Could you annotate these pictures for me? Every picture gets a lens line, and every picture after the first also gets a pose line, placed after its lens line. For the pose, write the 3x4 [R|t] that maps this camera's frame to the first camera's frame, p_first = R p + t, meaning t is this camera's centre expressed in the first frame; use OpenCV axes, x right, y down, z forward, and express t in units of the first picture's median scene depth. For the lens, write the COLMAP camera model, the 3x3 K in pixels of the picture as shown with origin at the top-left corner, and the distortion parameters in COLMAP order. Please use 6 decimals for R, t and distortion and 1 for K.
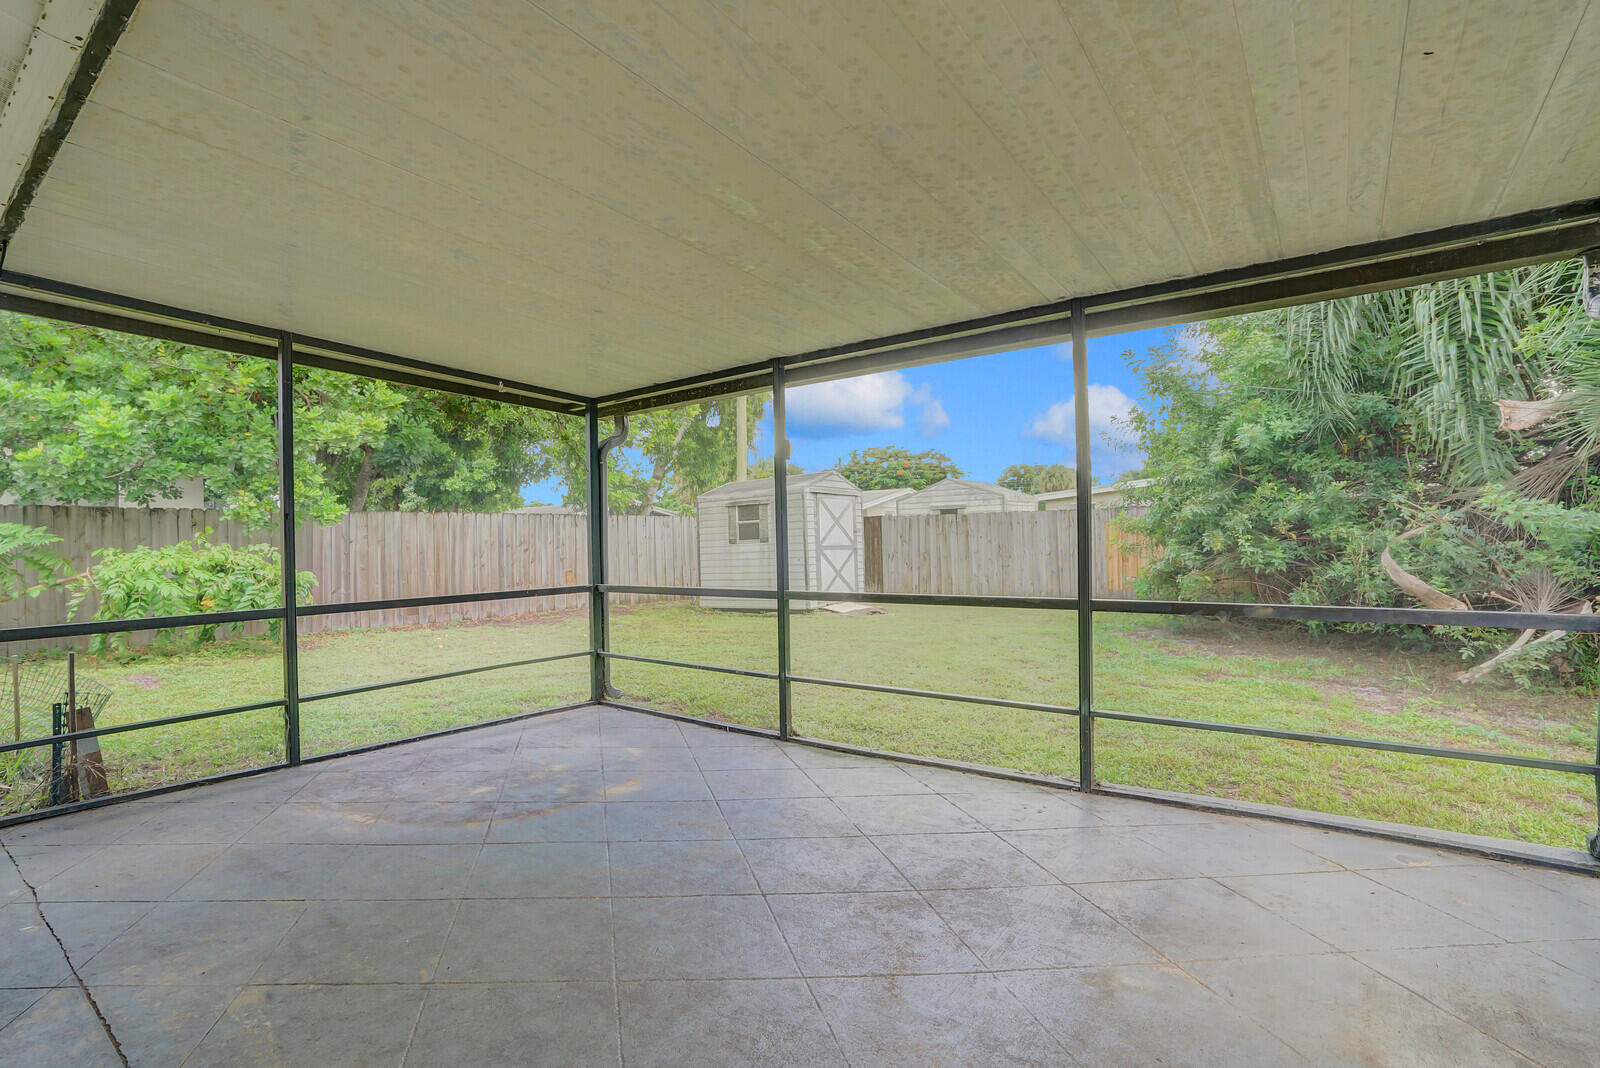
lens RADIAL K [[802.0, 0, 801.5], [0, 802.0, 595.1], [0, 0, 1]] dist [-0.046045, 0.000624]
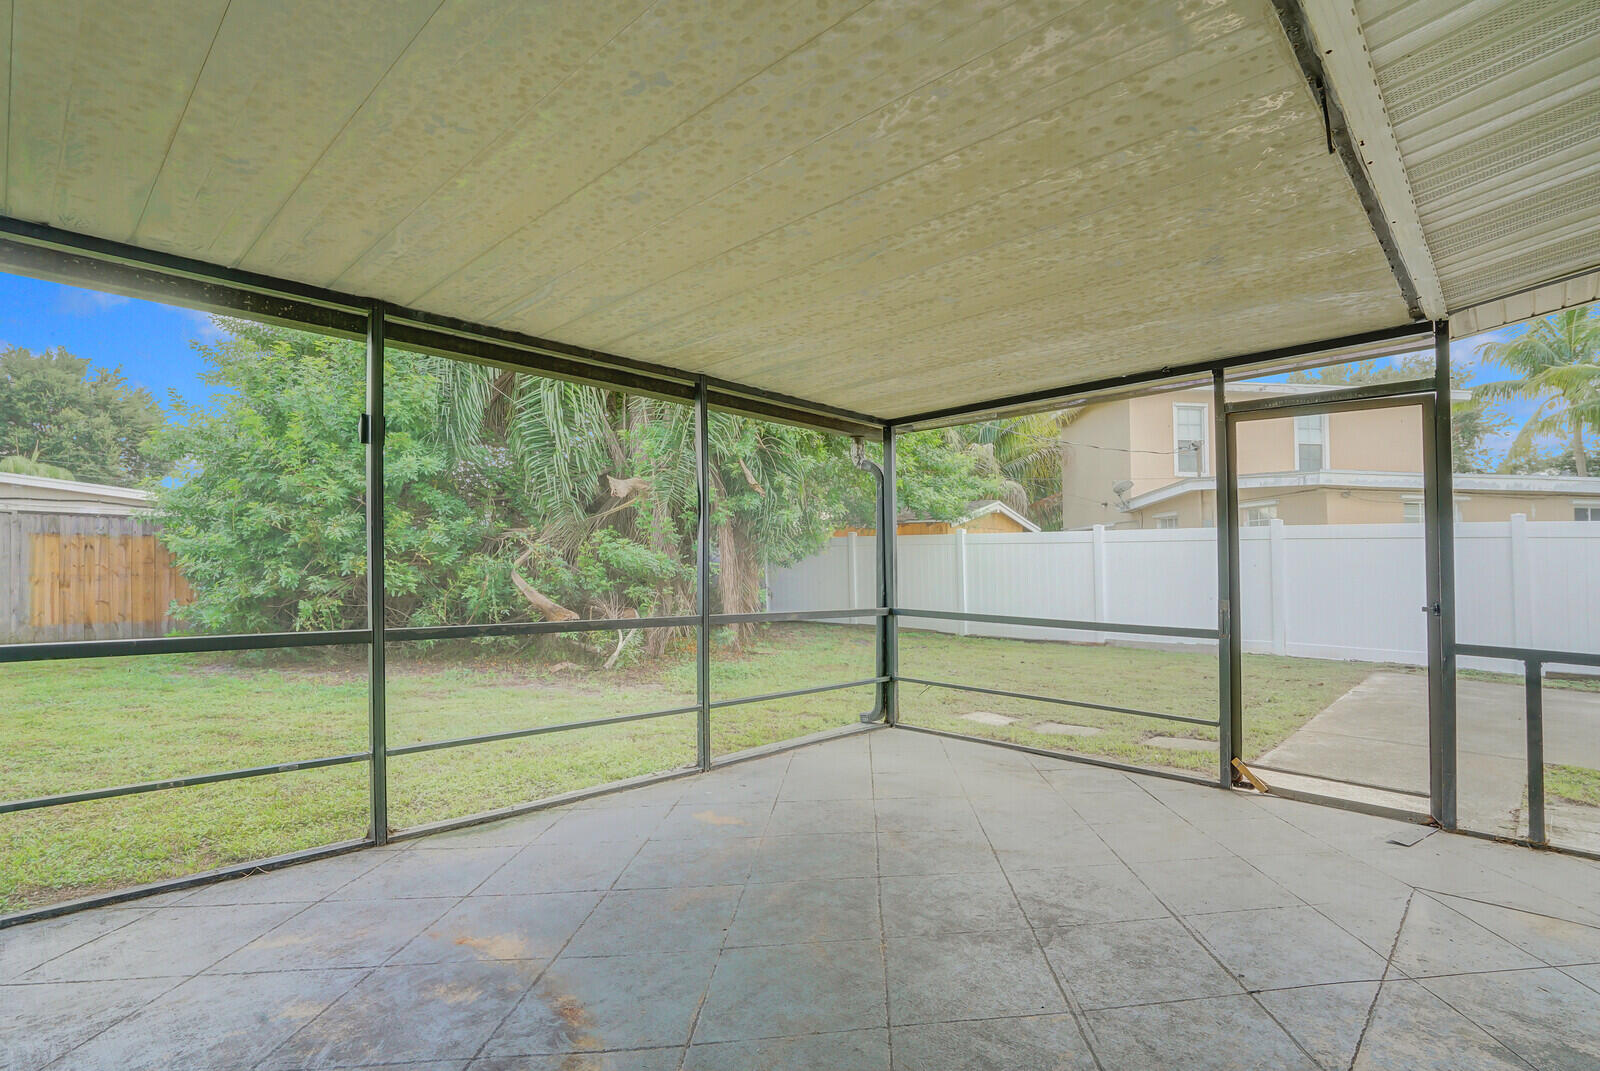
lens RADIAL K [[809.1, 0, 798.0], [0, 809.1, 569.3], [0, 0, 1]] dist [-0.001365, 0.000128]
pose [[0.097156, 0.012632, 0.995189, -0.742356], [0.048753, 0.998659, -0.017436, -0.030137], [-0.994074, 0.050213, 0.096410, 0.606137]]
